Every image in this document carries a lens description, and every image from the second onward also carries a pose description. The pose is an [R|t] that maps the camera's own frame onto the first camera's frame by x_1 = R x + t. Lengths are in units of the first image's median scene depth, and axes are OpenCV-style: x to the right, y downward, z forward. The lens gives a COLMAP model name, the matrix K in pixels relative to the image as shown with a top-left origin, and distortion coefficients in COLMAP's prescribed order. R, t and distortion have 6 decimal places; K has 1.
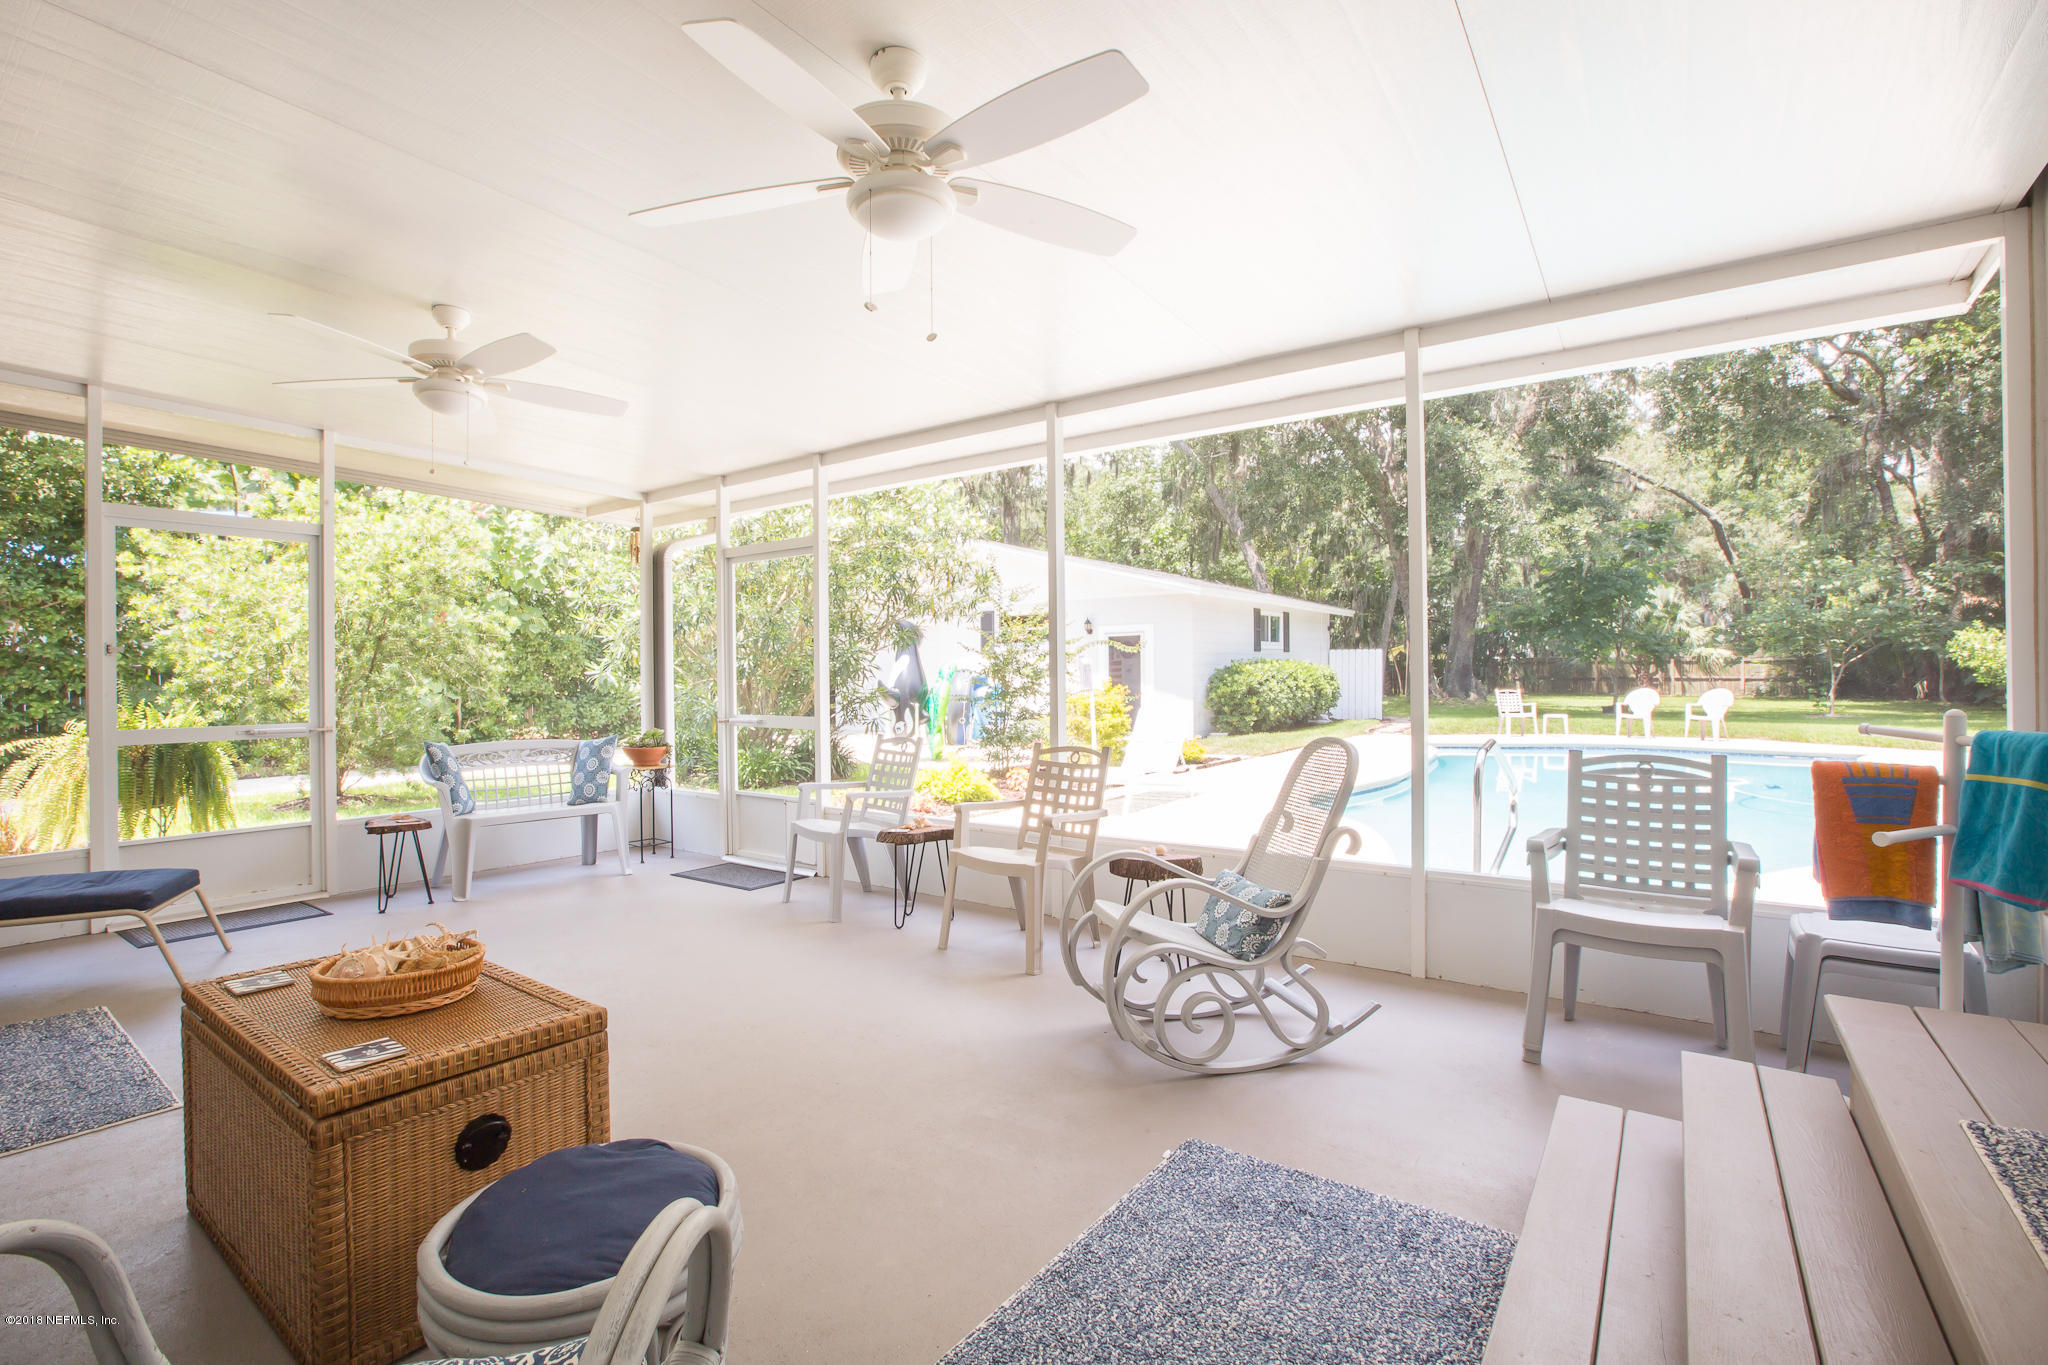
lens RADIAL K [[903.0, 0, 1025.5], [0, 903.0, 680.7], [0, 0, 1]] dist [0.000622, 0.000700]
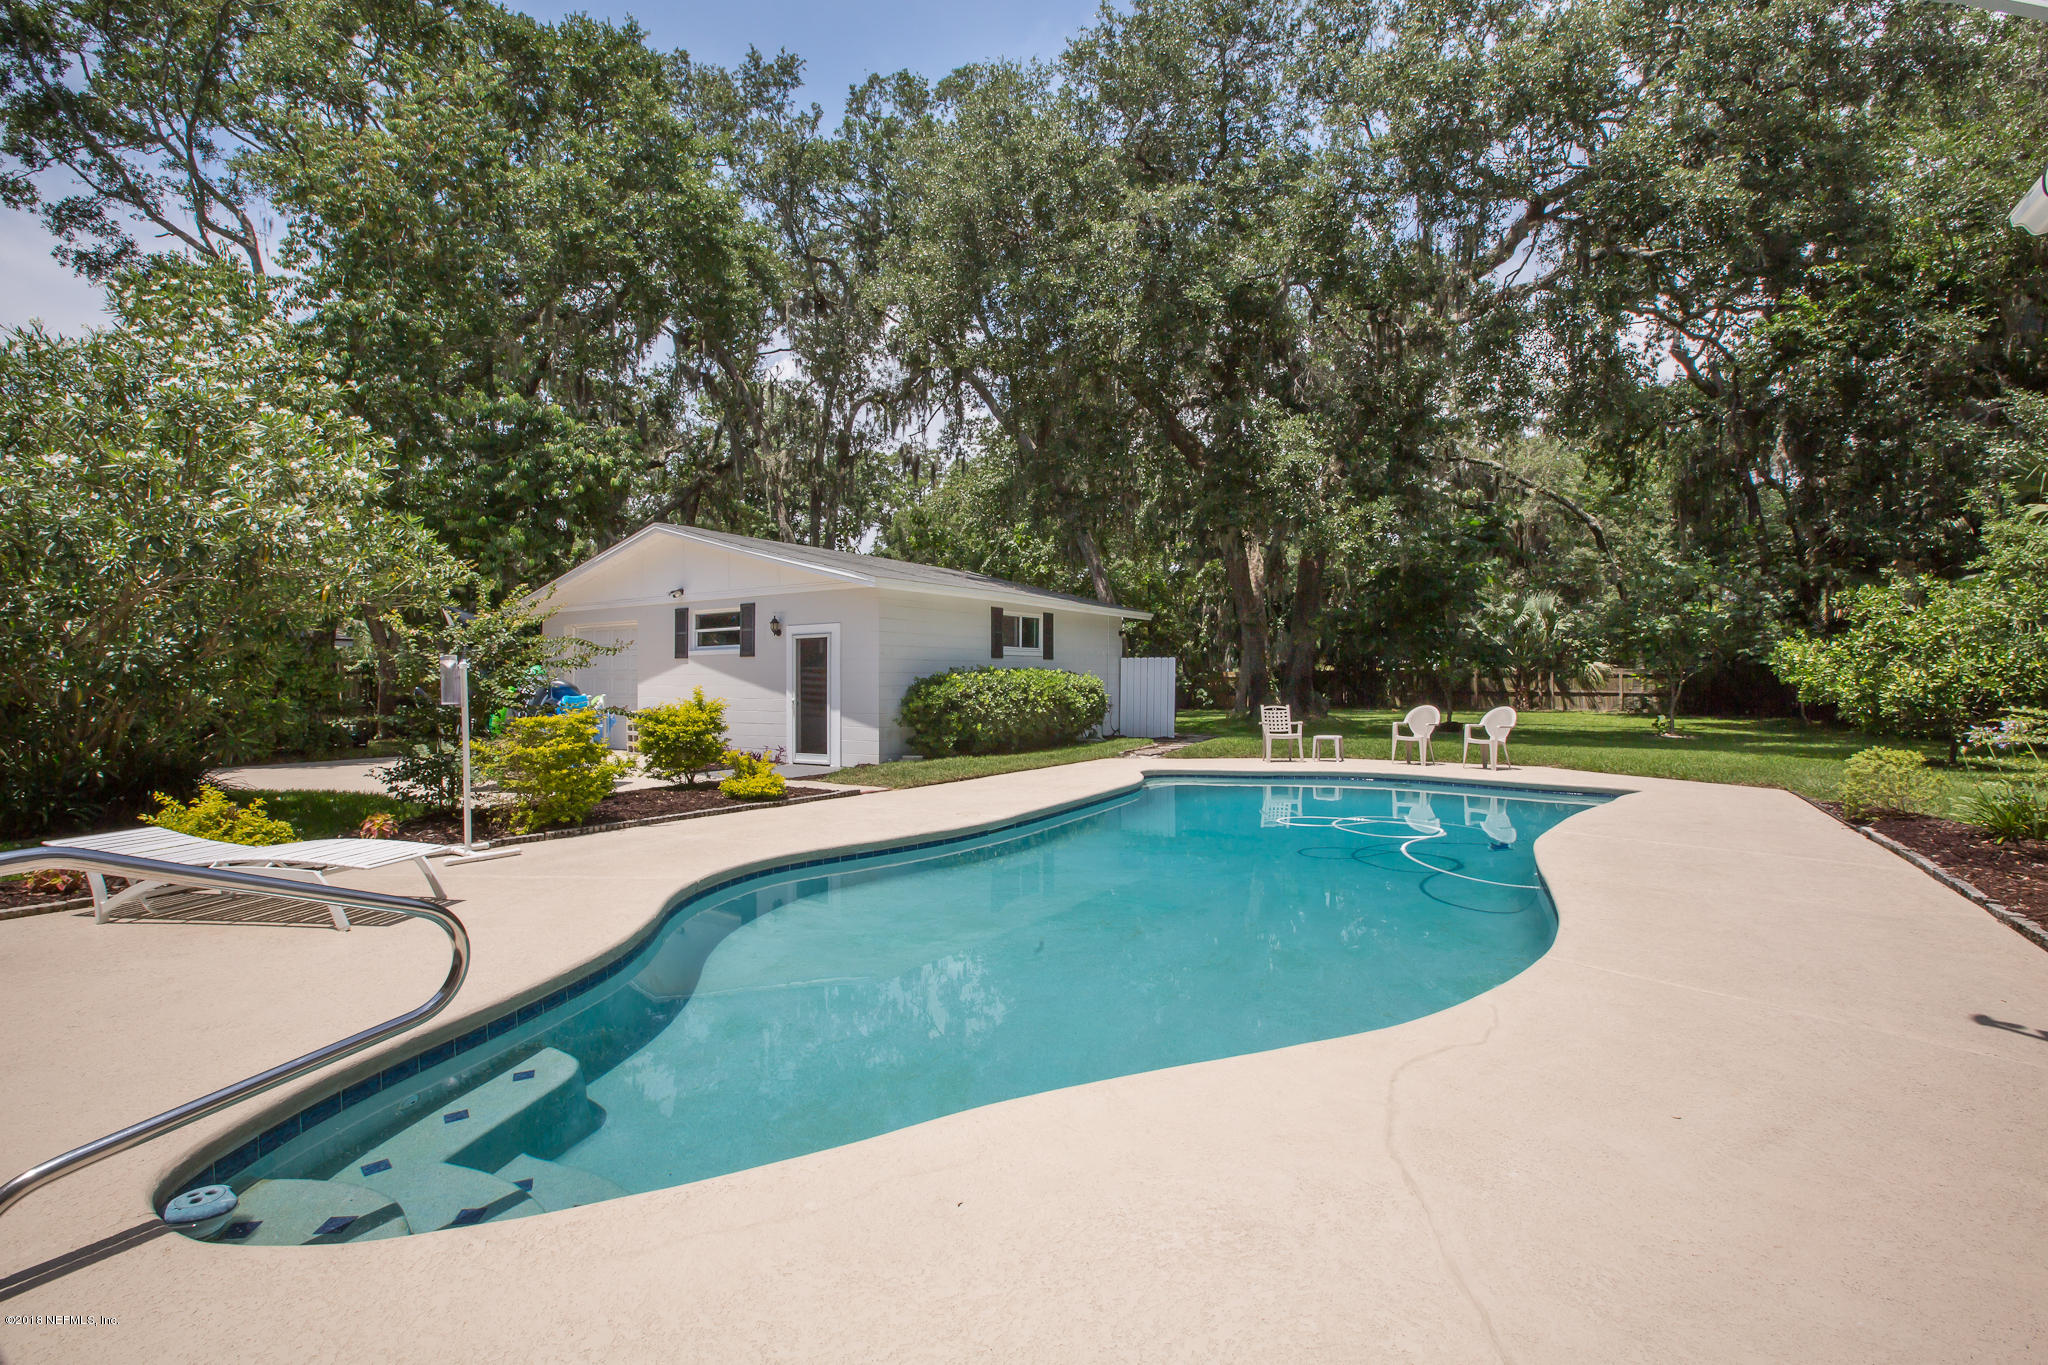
lens RADIAL K [[903.0, 0, 1019.1], [0, 903.0, 684.0], [0, 0, 1]] dist [0.000622, 0.000700]
pose [[0.999034, 0.007335, 0.043322, 0.236933], [-0.007019, 0.999948, -0.007442, -0.001941], [-0.043374, 0.007131, 0.999033, 0.152368]]
